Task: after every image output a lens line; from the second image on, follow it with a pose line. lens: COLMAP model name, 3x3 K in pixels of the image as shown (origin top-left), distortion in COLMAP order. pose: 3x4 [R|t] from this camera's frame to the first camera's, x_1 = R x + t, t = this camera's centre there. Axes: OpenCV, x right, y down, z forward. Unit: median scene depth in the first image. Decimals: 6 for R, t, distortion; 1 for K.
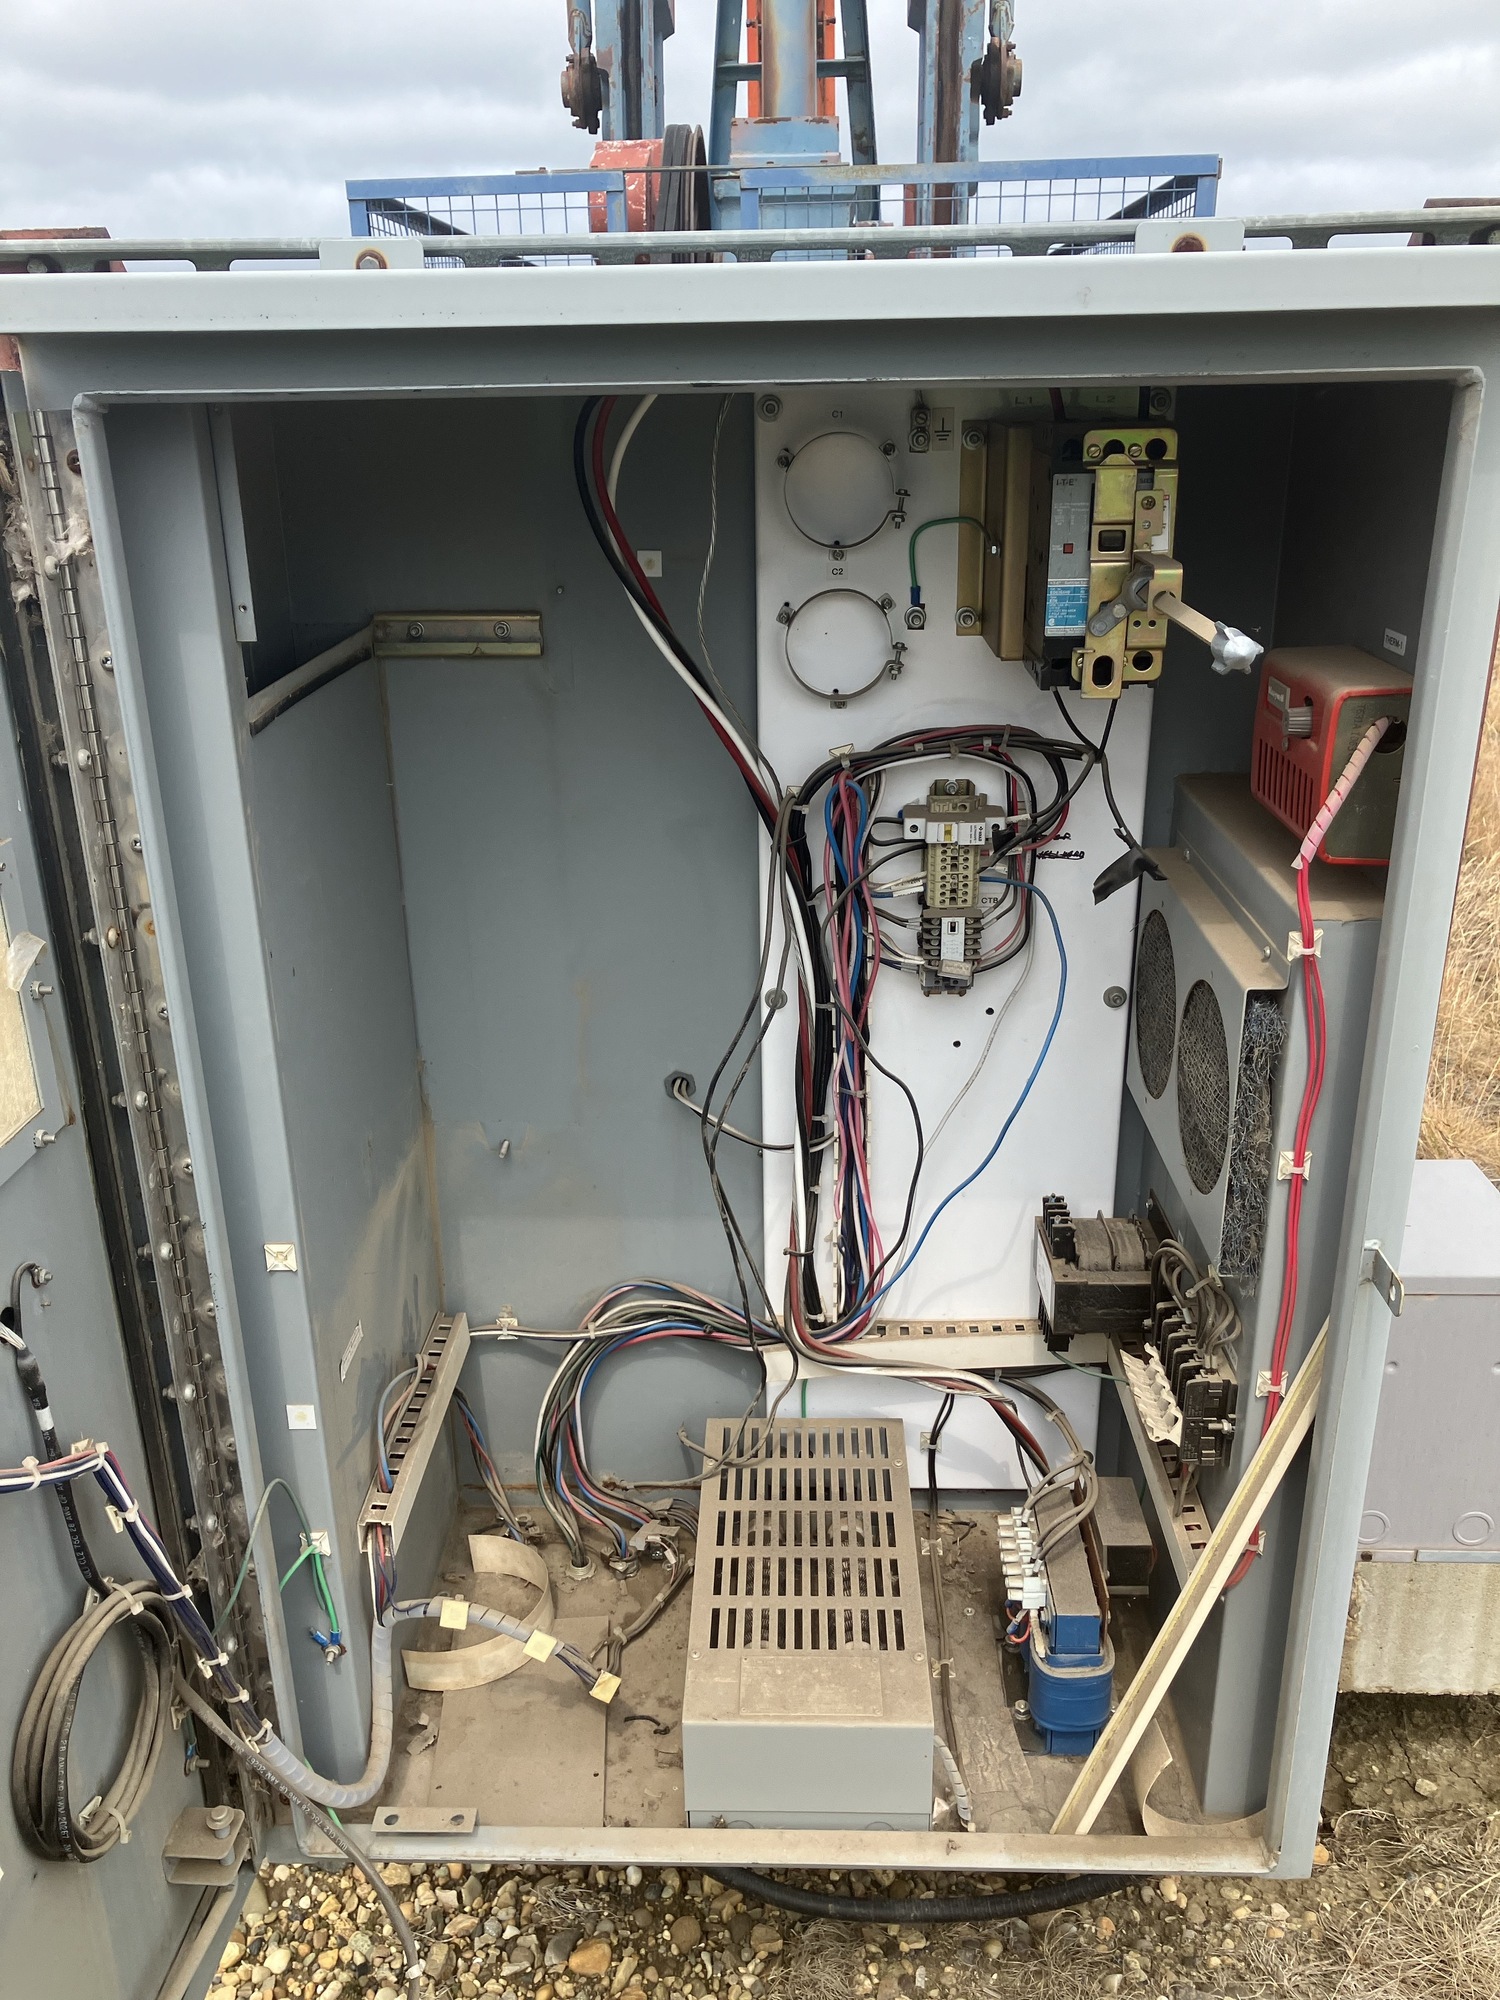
lens RADIAL K [[1622.2, 0, 749.5], [0, 1622.2, 1006.2], [0, 0, 1]] dist [0.002439, -0.000724]
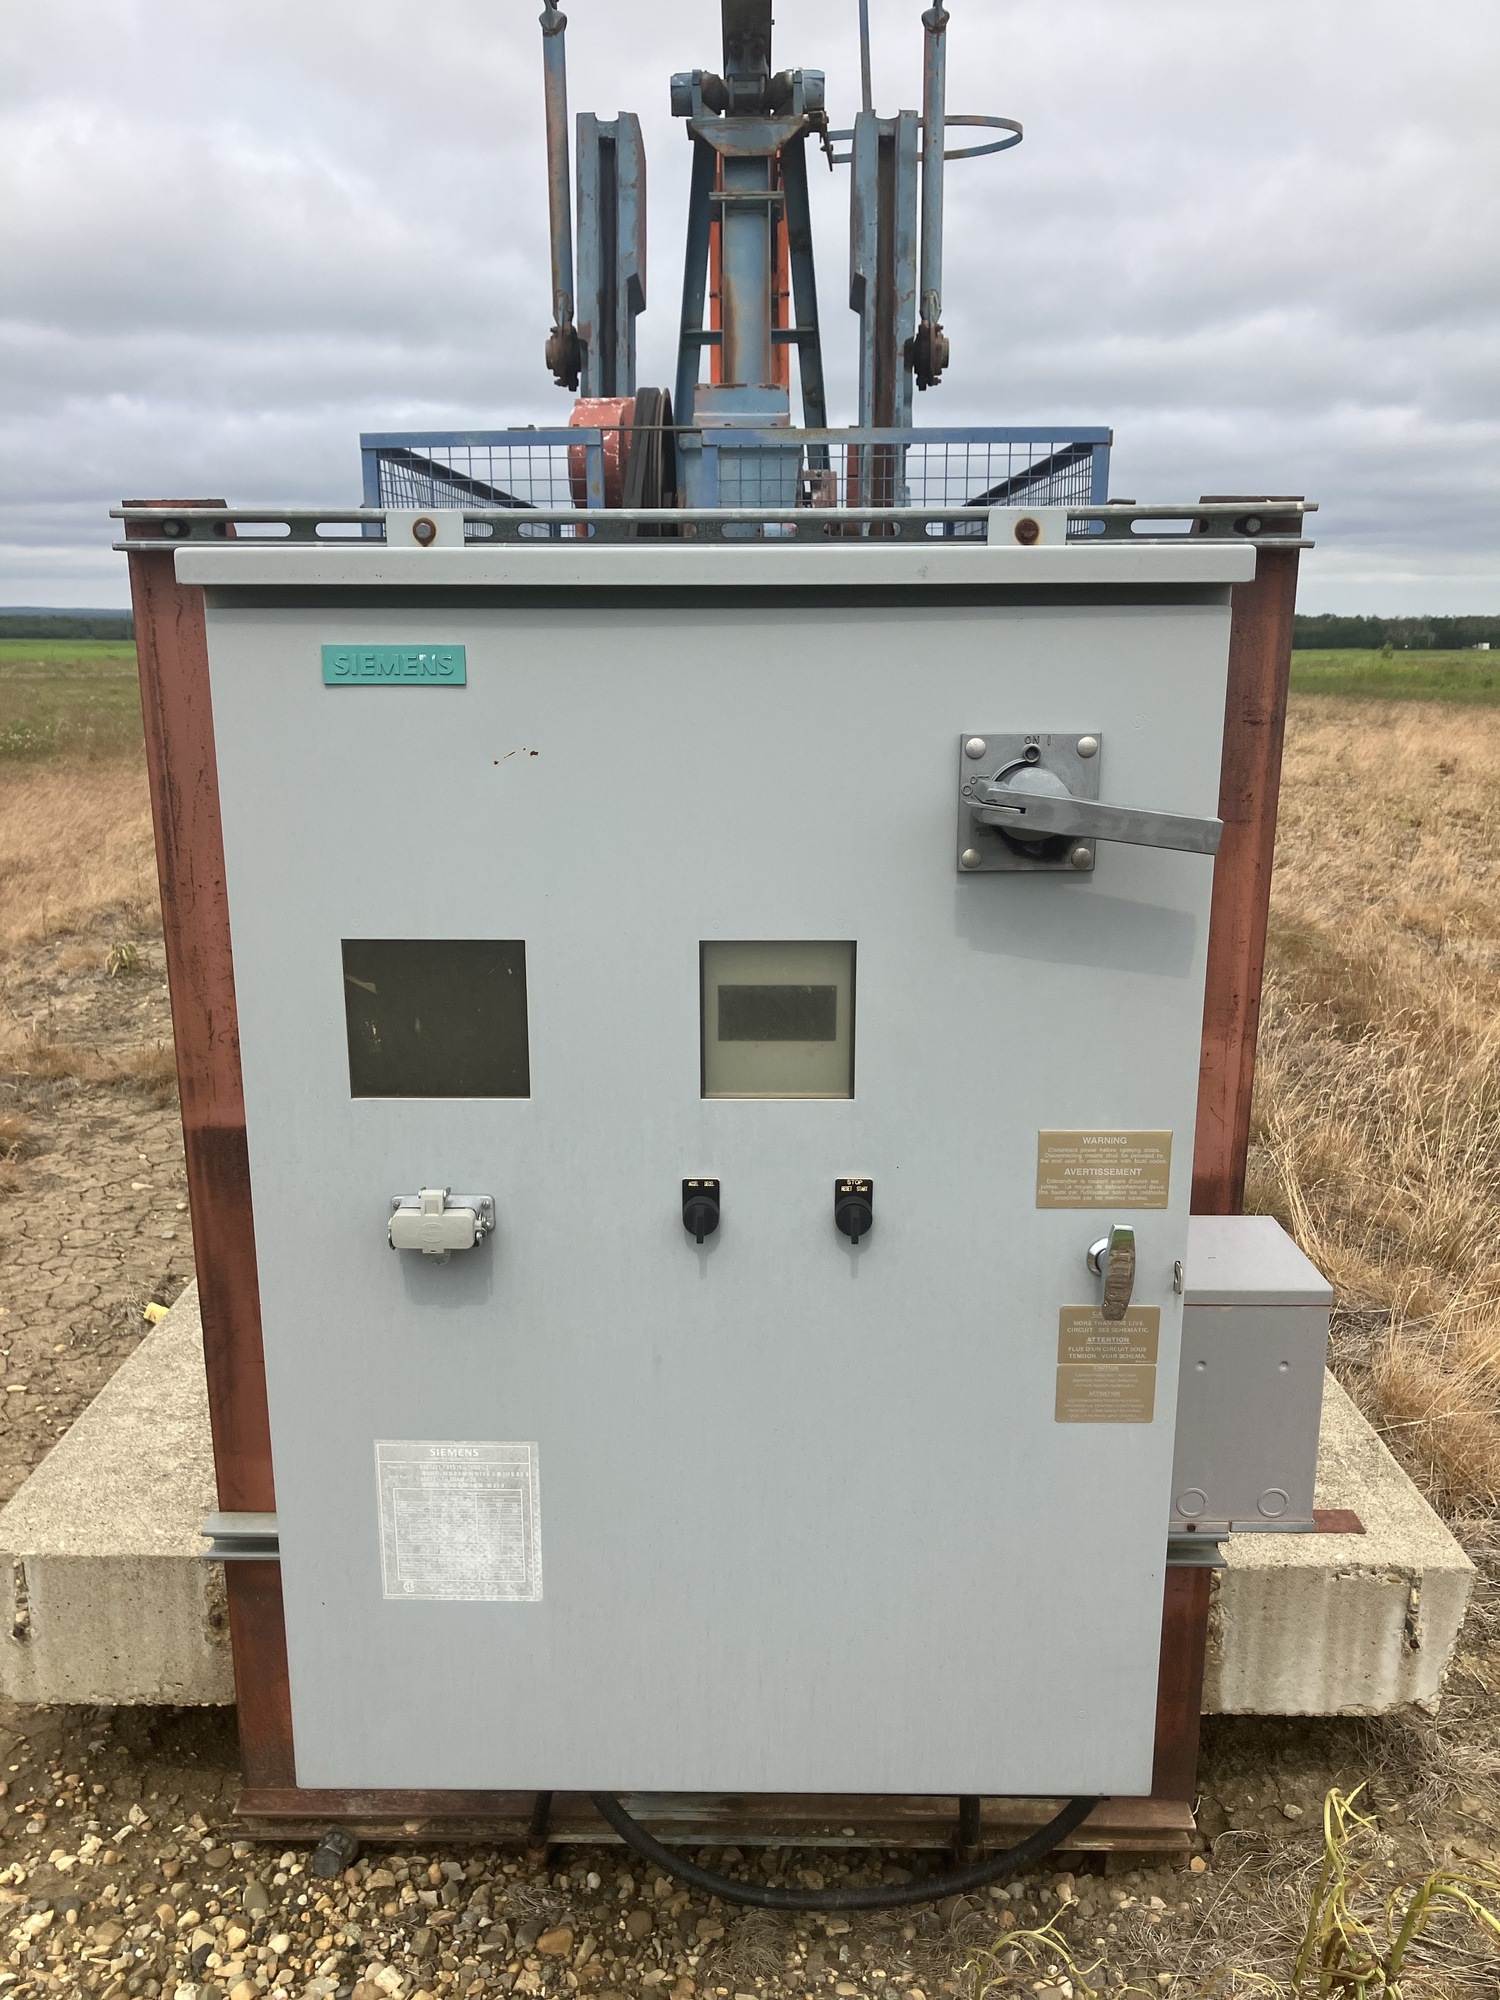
lens RADIAL K [[1622.2, 0, 749.0], [0, 1622.2, 996.1], [0, 0, 1]] dist [0.002439, -0.000724]
pose [[0.999646, 0.008270, 0.025291, 0.003446], [-0.004994, 0.991899, -0.126934, 0.066534], [-0.026135, 0.126762, 0.991589, -0.201998]]
